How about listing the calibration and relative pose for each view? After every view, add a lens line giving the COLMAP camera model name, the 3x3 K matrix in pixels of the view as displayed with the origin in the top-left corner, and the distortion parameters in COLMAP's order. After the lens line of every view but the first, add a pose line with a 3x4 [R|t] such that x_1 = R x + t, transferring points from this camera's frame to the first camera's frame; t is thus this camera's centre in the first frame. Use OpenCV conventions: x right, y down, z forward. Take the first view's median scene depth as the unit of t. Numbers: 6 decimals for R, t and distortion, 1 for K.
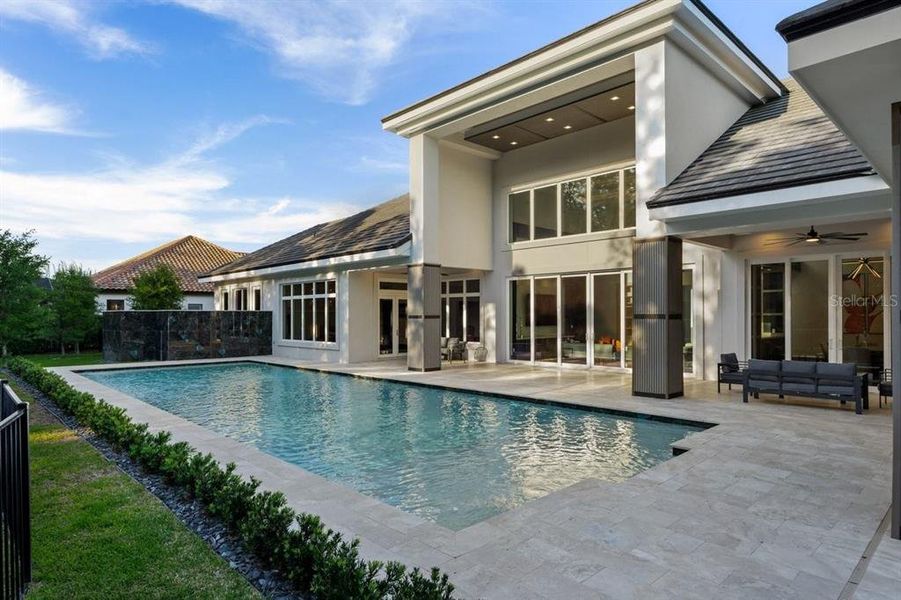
lens RADIAL K [[519.3, 0, 465.6], [0, 519.3, 320.6], [0, 0, 1]] dist [-0.004578, -0.000335]
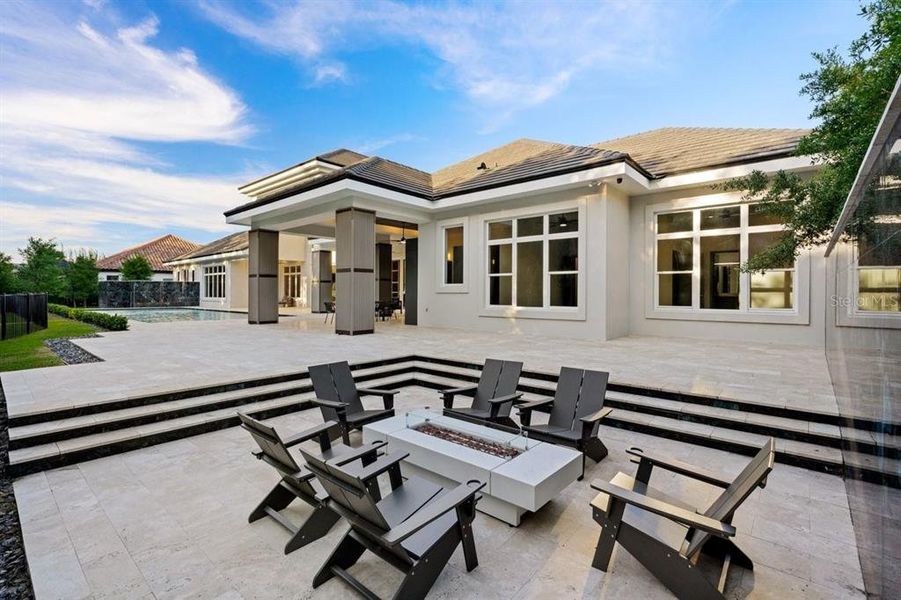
lens RADIAL K [[405.3, 0, 463.4], [0, 405.3, 301.5], [0, 0, 1]] dist [-0.013188, 0.003217]
pose [[0.994930, 0.000695, 0.100567, 0.775107], [-0.002191, 0.999889, 0.014769, 0.053175], [-0.100546, -0.014915, 0.994821, -0.945769]]
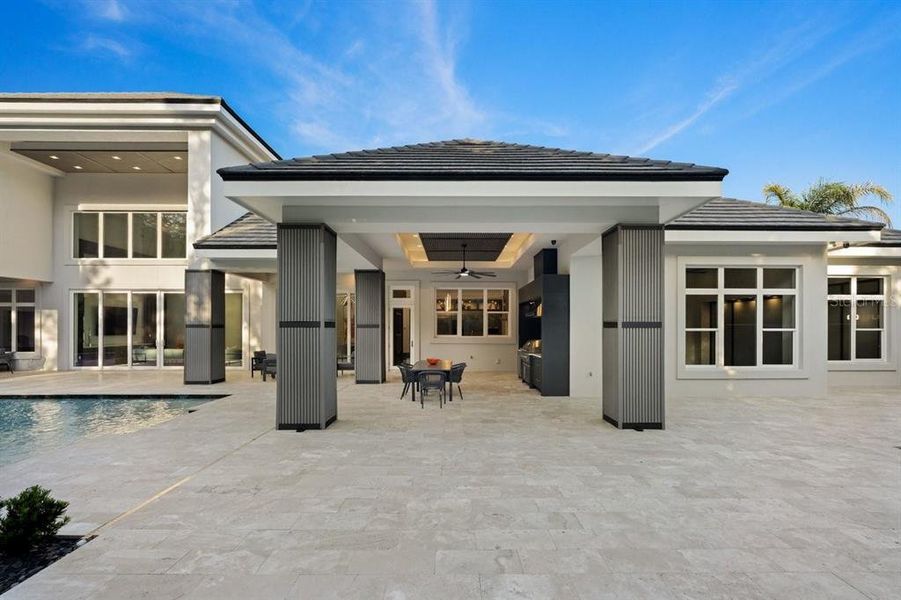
lens RADIAL K [[405.3, 0, 464.9], [0, 405.3, 331.9], [0, 0, 1]] dist [-0.013188, 0.003217]
pose [[0.687588, -0.002516, 0.726097, 0.056933], [0.002926, 0.999995, 0.000694, 0.007652], [-0.726095, 0.001648, 0.687592, -0.238593]]
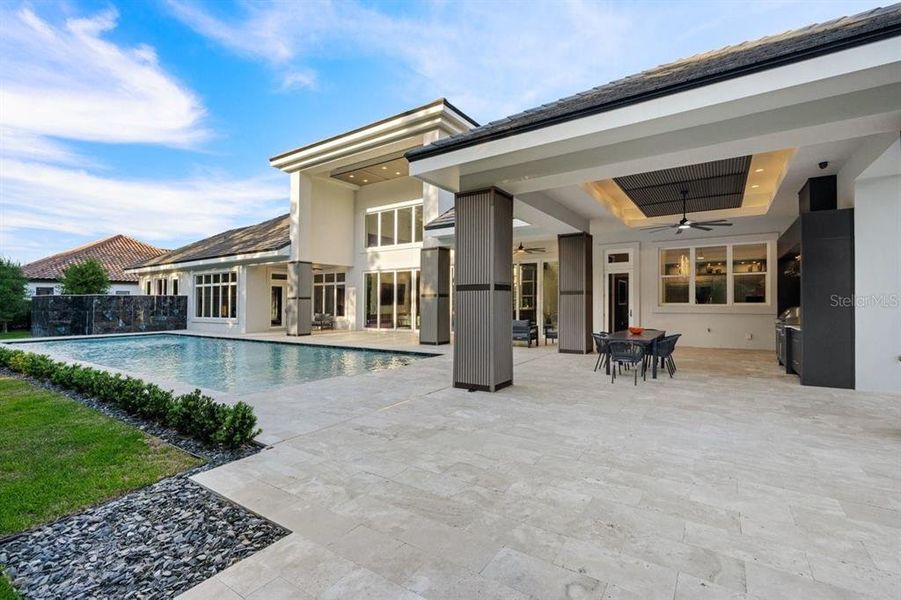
lens RADIAL K [[405.3, 0, 462.9], [0, 405.3, 297.3], [0, 0, 1]] dist [-0.013188, 0.003217]
pose [[0.977870, -0.001626, 0.209206, 0.174856], [0.006396, 0.999735, -0.022124, 0.024464], [-0.209115, 0.022972, 0.977621, -0.250387]]
